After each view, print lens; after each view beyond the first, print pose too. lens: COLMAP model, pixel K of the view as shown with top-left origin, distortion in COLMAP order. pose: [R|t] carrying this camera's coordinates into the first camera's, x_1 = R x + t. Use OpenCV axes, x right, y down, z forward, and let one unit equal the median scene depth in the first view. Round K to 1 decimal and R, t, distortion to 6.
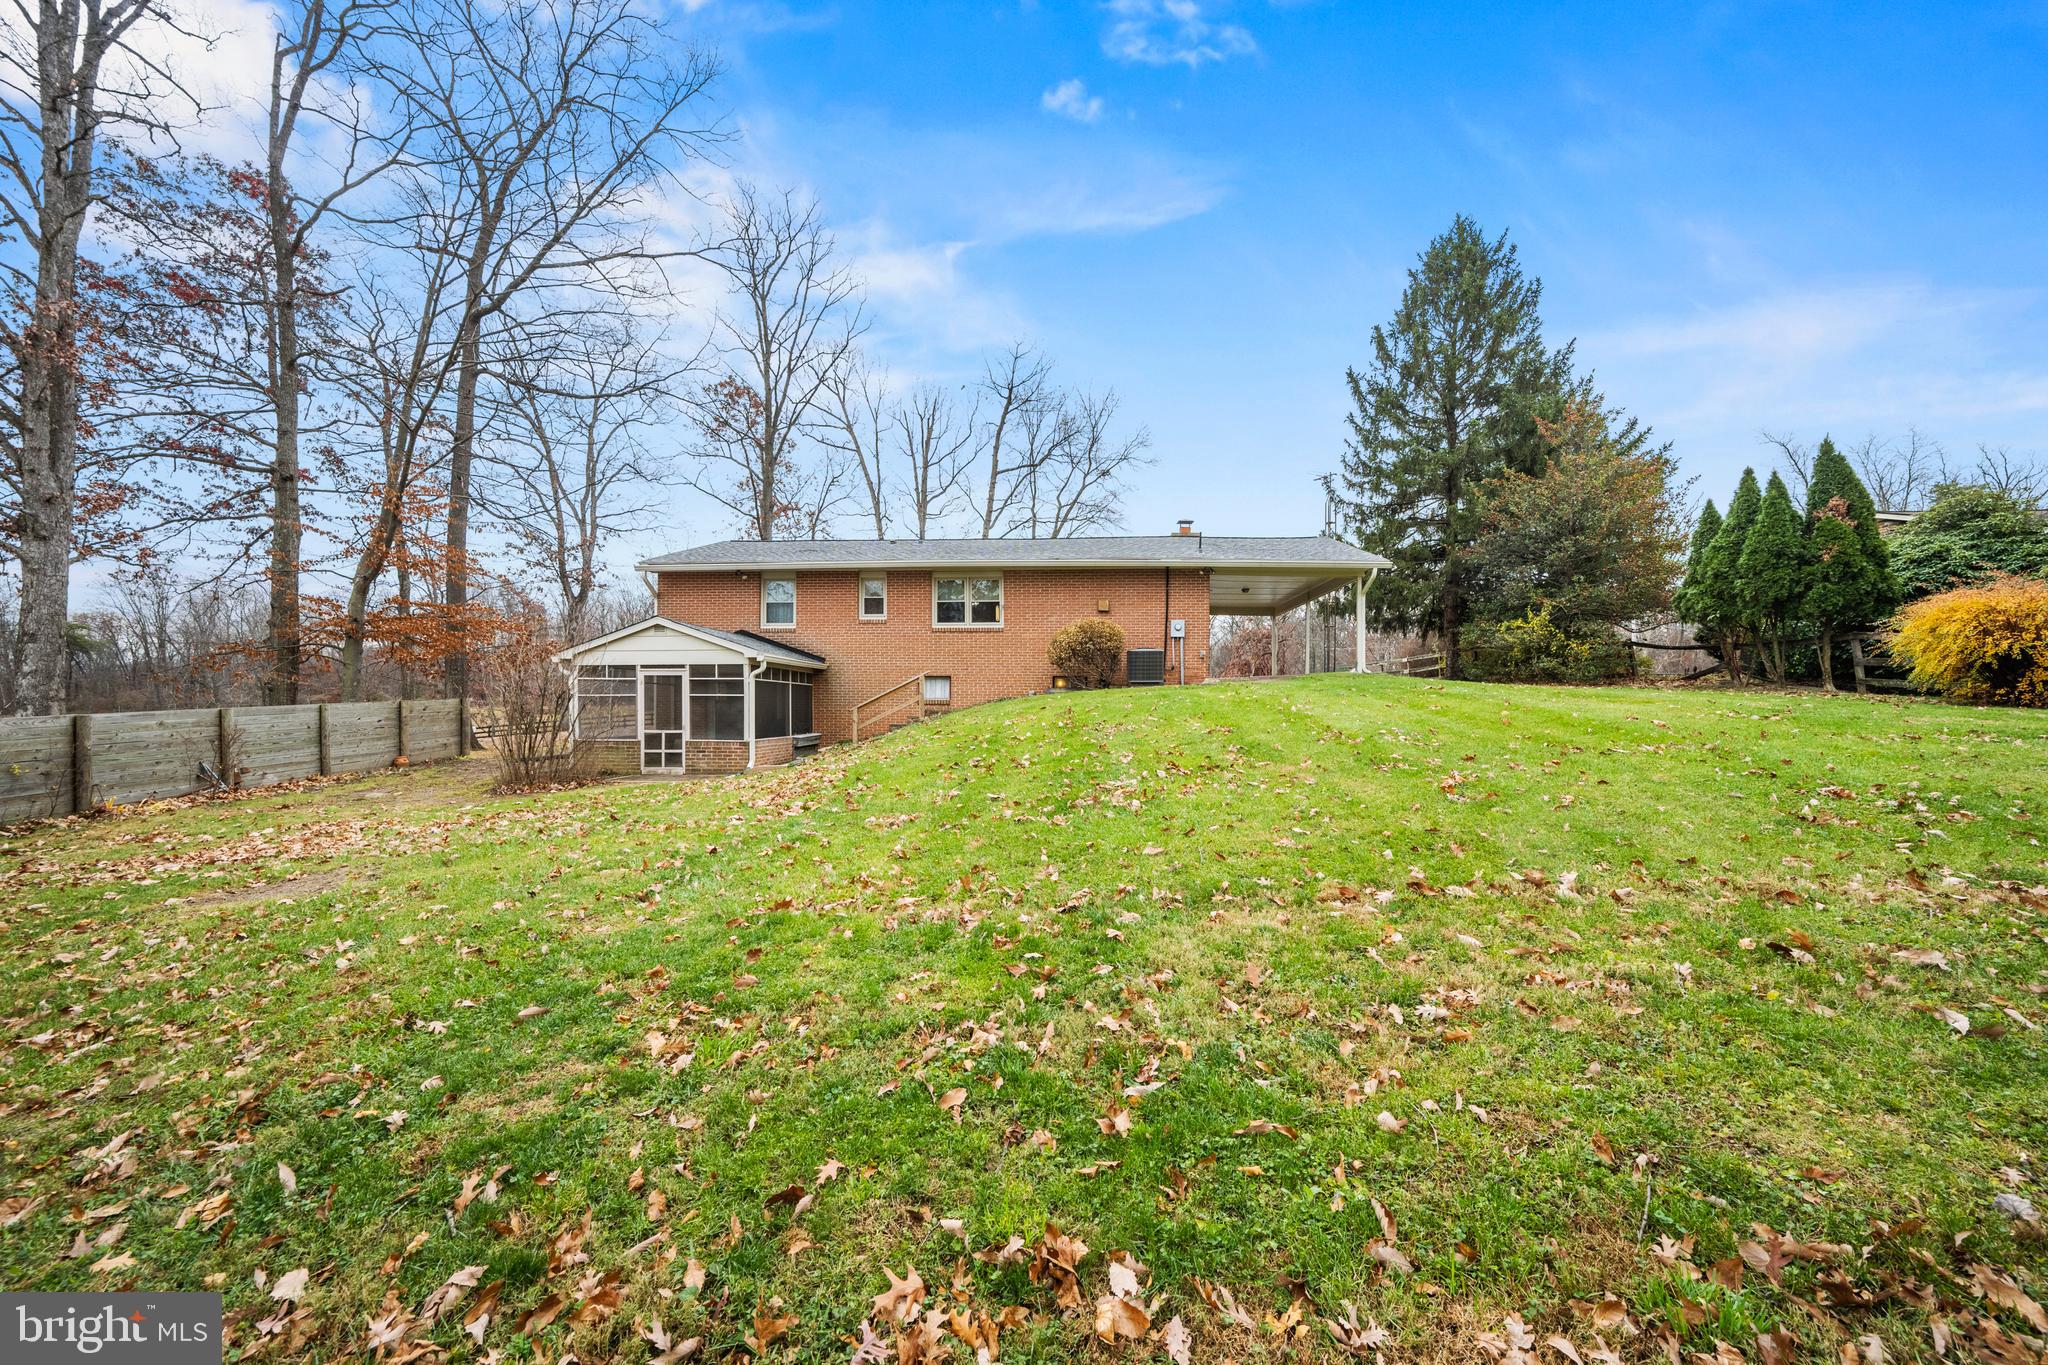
lens RADIAL K [[823.7, 0, 1024.0], [0, 823.7, 682.5], [0, 0, 1]] dist [-0.000615, 0.000047]
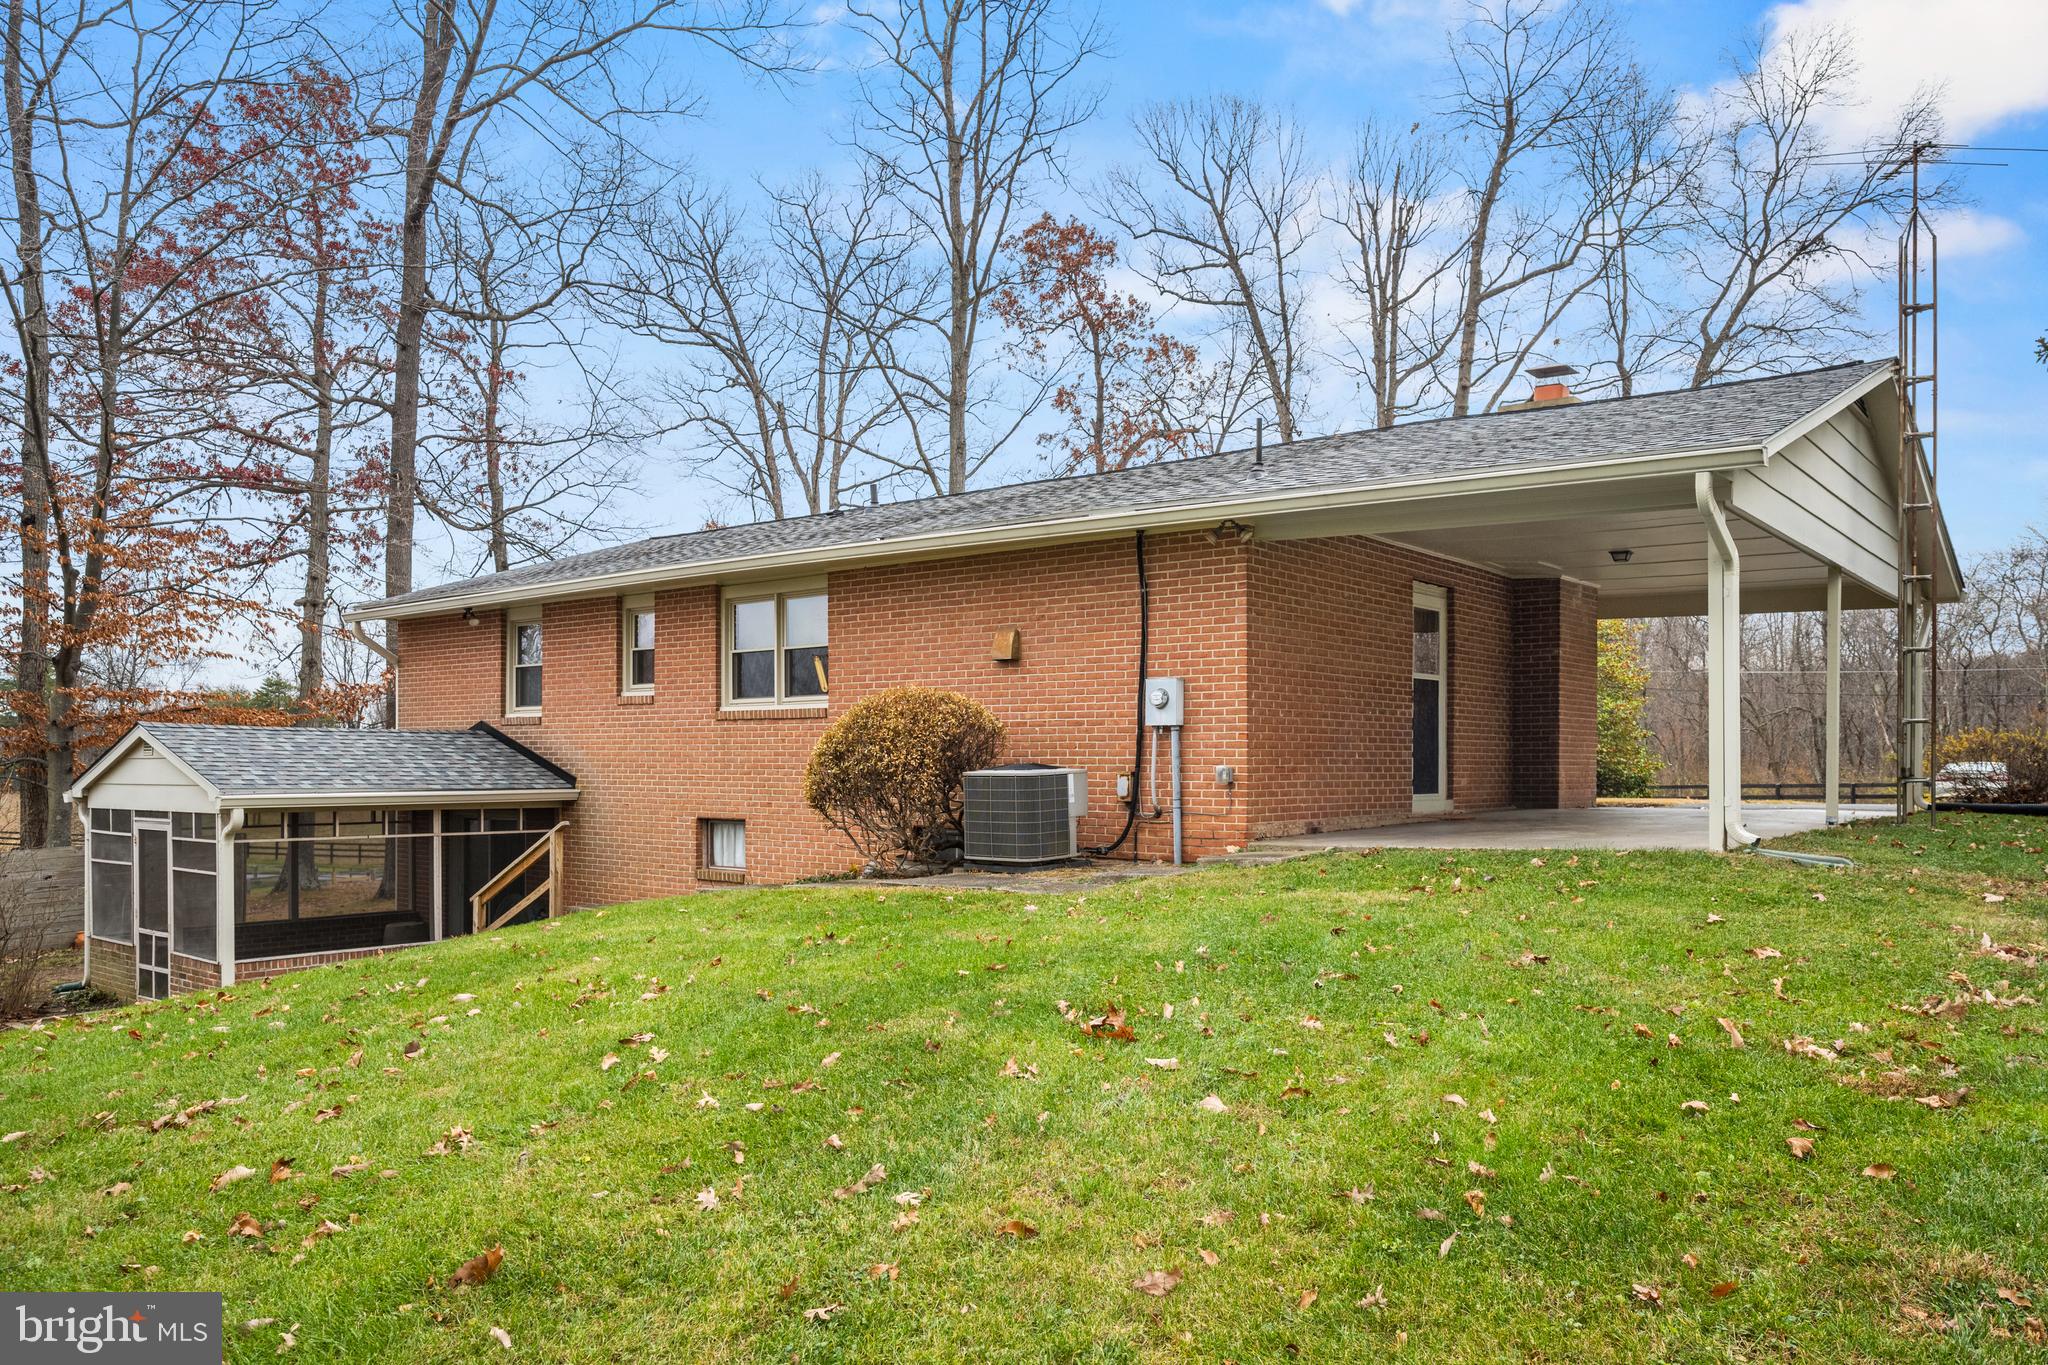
lens RADIAL K [[1488.9, 0, 1024.0], [0, 1488.9, 682.5], [0, 0, 1]] dist [0.003819, 0.000825]
pose [[0.806729, -0.032398, -0.590032, 0.503465], [0.015650, 0.999317, -0.033474, -0.052754], [0.590714, 0.017771, 0.806685, 0.448506]]
